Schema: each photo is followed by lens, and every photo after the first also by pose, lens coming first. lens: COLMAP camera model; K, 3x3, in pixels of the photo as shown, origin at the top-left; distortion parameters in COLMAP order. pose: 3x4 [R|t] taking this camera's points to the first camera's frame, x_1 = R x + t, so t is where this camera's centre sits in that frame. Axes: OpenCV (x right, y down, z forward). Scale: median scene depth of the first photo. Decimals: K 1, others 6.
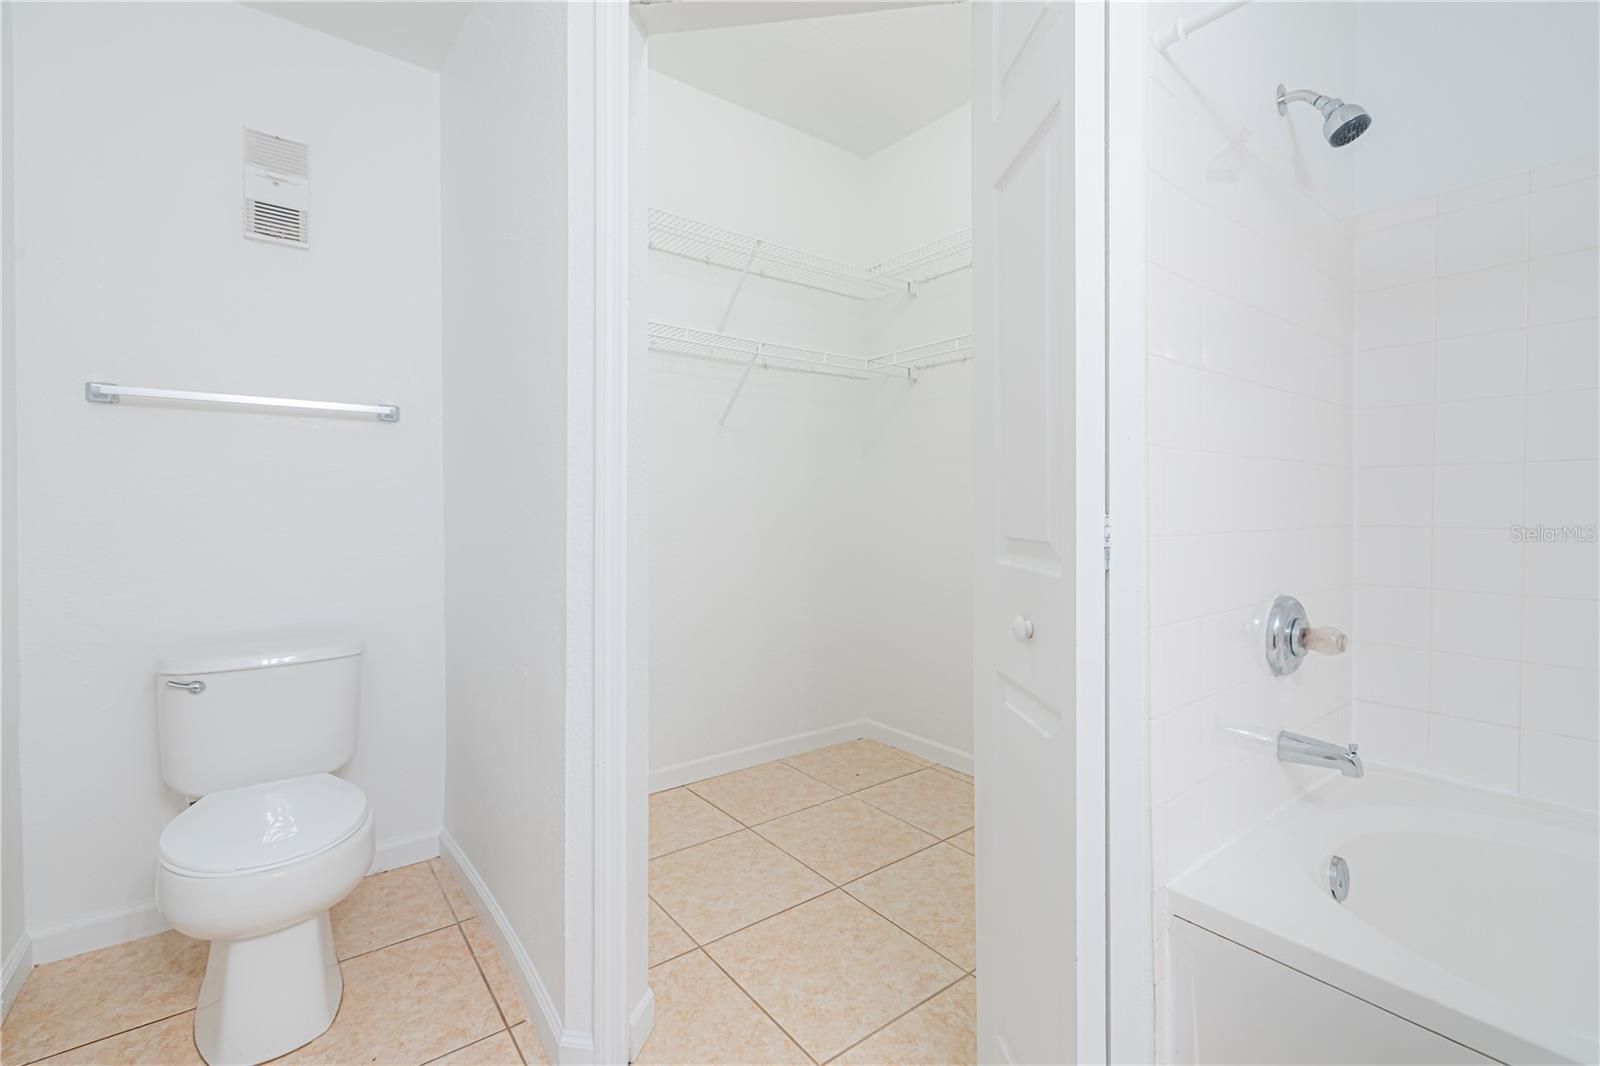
lens RADIAL K [[707.0, 0, 799.1], [0, 707.0, 532.0], [0, 0, 1]] dist [-0.000967, 0.001536]
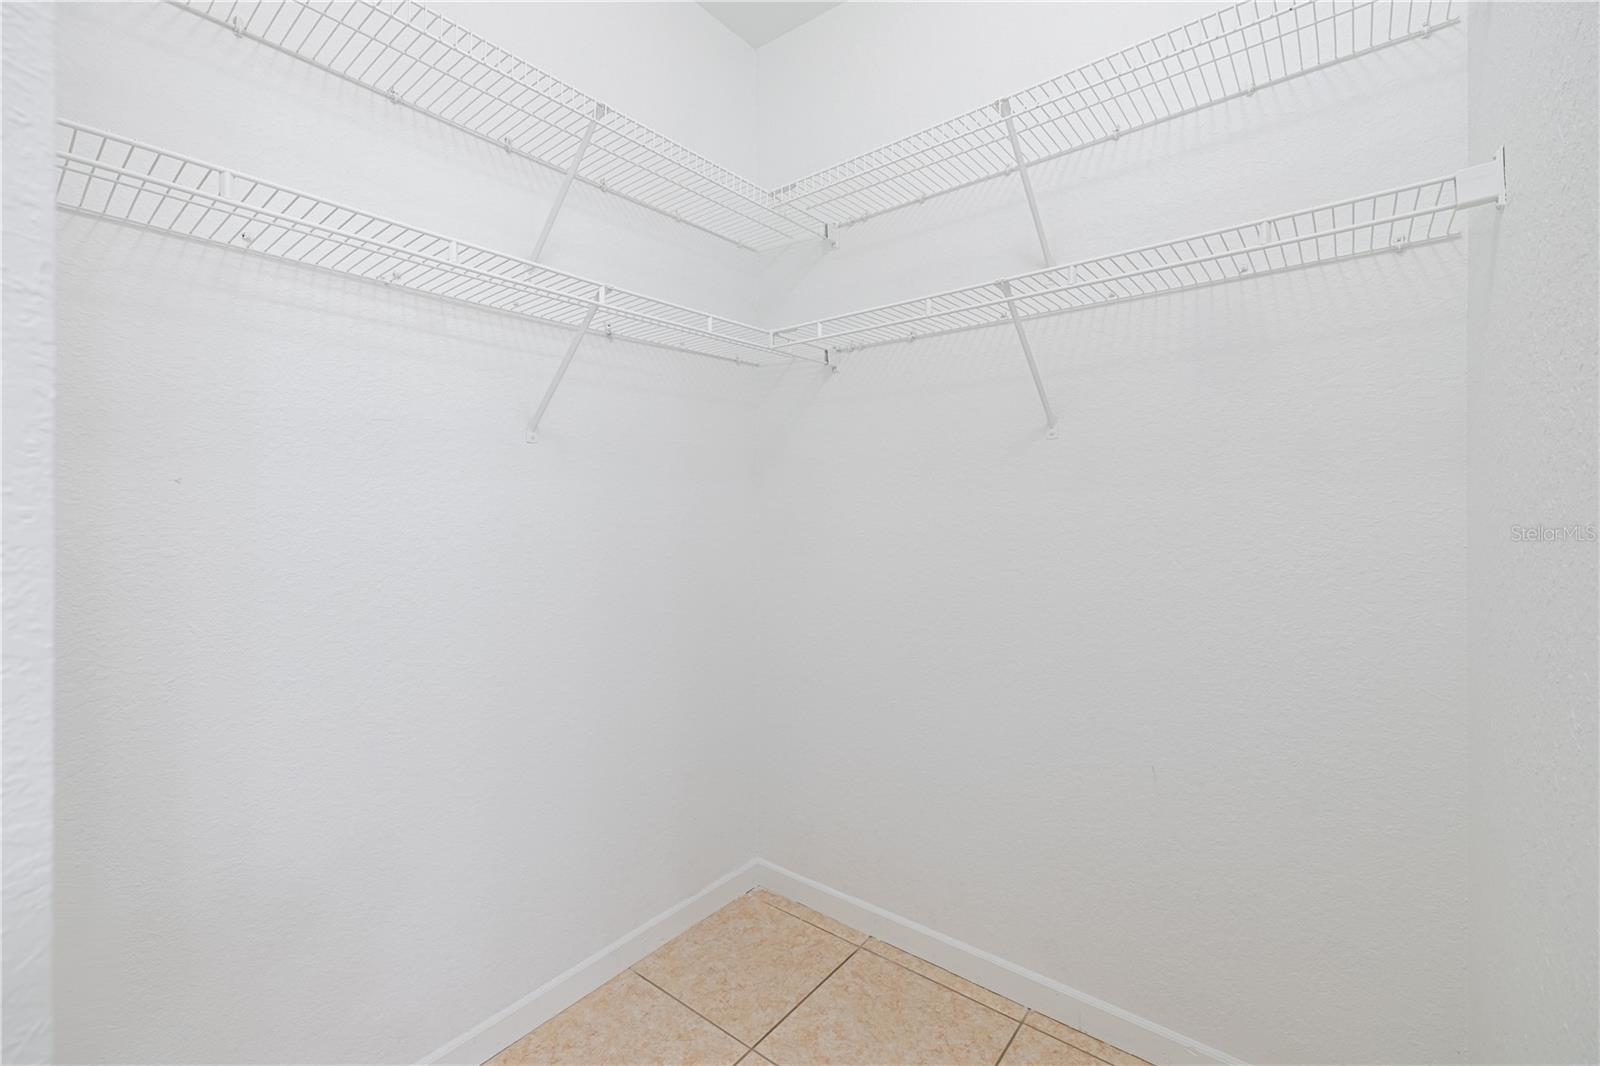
lens RADIAL K [[707.0, 0, 771.0], [0, 707.0, 502.2], [0, 0, 1]] dist [-0.000967, 0.001536]
pose [[0.981901, -0.001080, 0.189391, -0.025949], [0.008497, 0.999228, -0.038356, -0.063525], [-0.189203, 0.039271, 0.981152, 0.369342]]
